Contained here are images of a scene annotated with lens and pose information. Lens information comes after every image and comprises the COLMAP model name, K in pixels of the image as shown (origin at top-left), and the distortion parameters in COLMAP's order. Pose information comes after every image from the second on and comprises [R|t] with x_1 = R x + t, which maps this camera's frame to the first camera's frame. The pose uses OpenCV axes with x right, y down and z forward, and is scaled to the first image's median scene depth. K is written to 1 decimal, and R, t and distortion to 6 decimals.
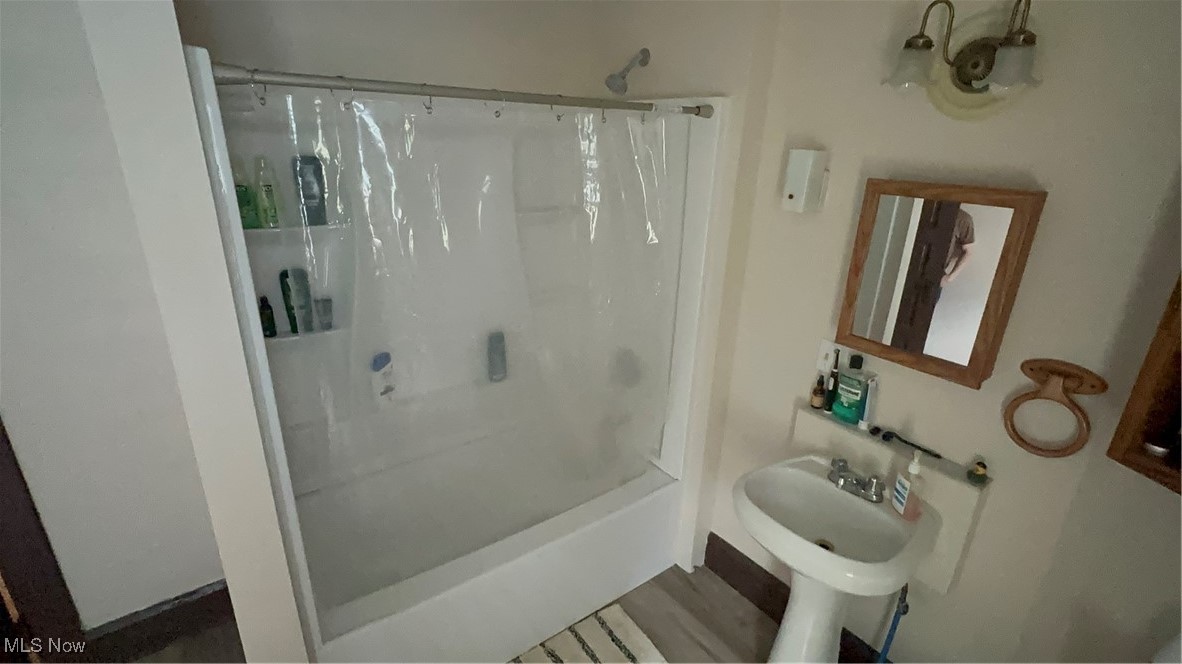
lens RADIAL K [[539.7, 0, 591.3], [0, 539.7, 331.6], [0, 0, 1]] dist [-0.003592, 0.001155]
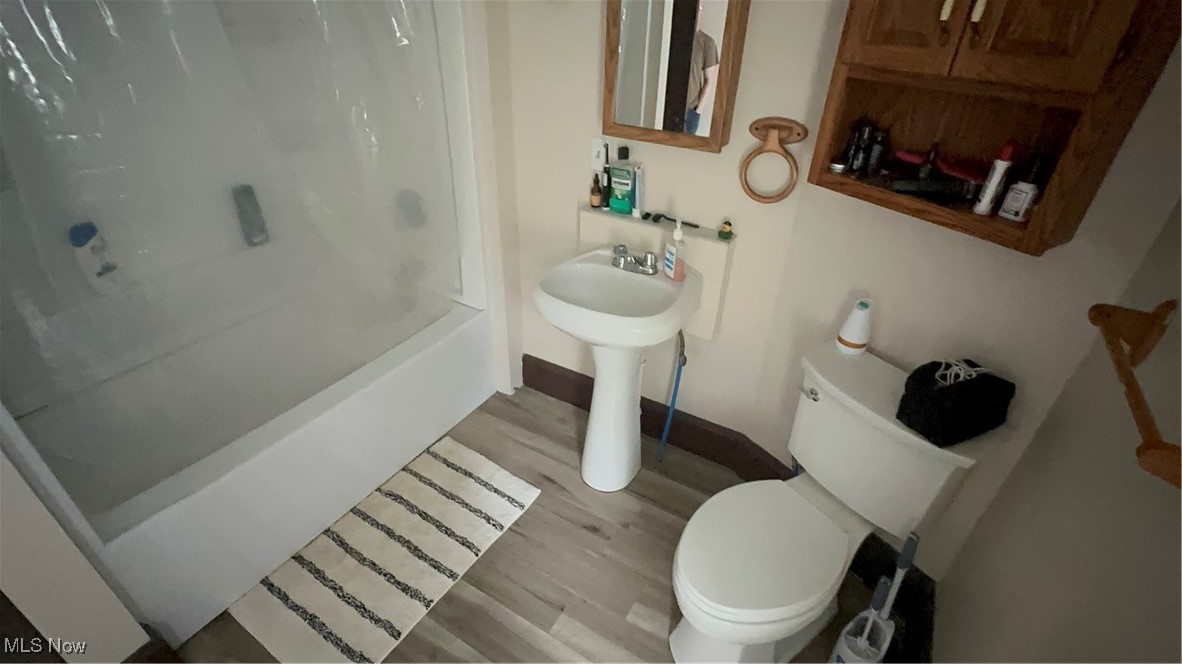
lens RADIAL K [[539.7, 0, 590.0], [0, 539.7, 330.8], [0, 0, 1]] dist [-0.003592, 0.001155]
pose [[0.925334, -0.208024, 0.316990, 0.021126], [0.133261, 0.961146, 0.241742, 0.125350], [-0.354962, -0.181450, 0.917103, -0.012675]]
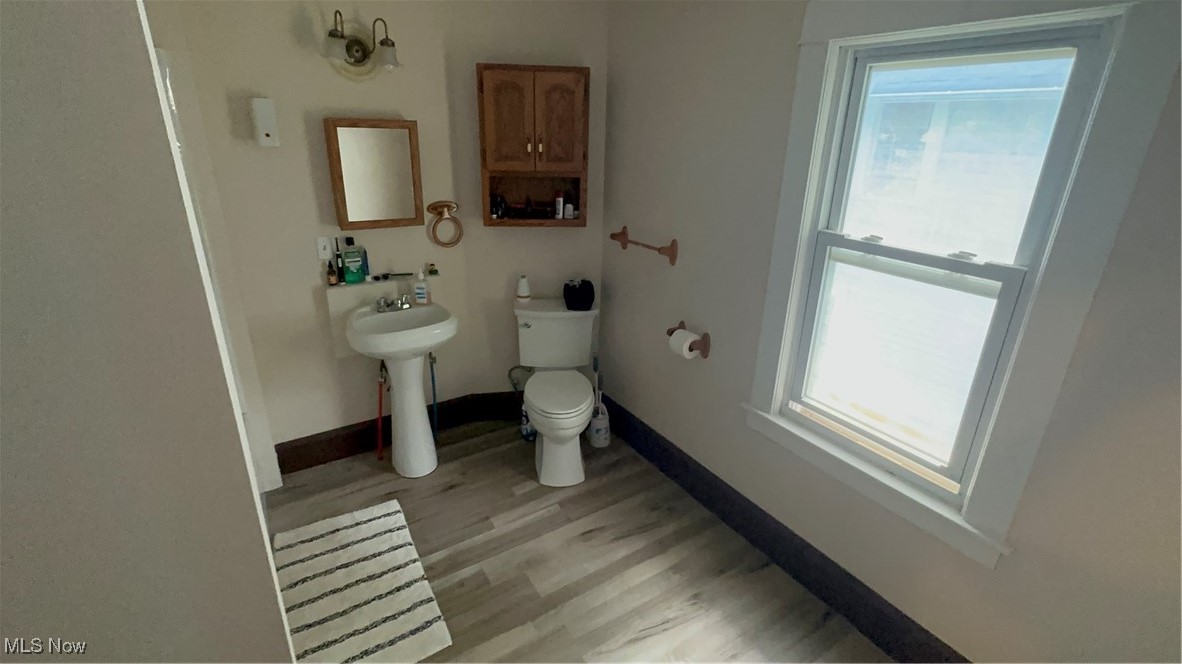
lens RADIAL K [[539.7, 0, 591.0], [0, 539.7, 327.0], [0, 0, 1]] dist [-0.003592, 0.001155]
pose [[0.070717, -0.375197, 0.924244, -0.960346], [0.321820, 0.885598, 0.334885, -0.019994], [-0.944156, 0.273758, 0.183373, 0.133299]]
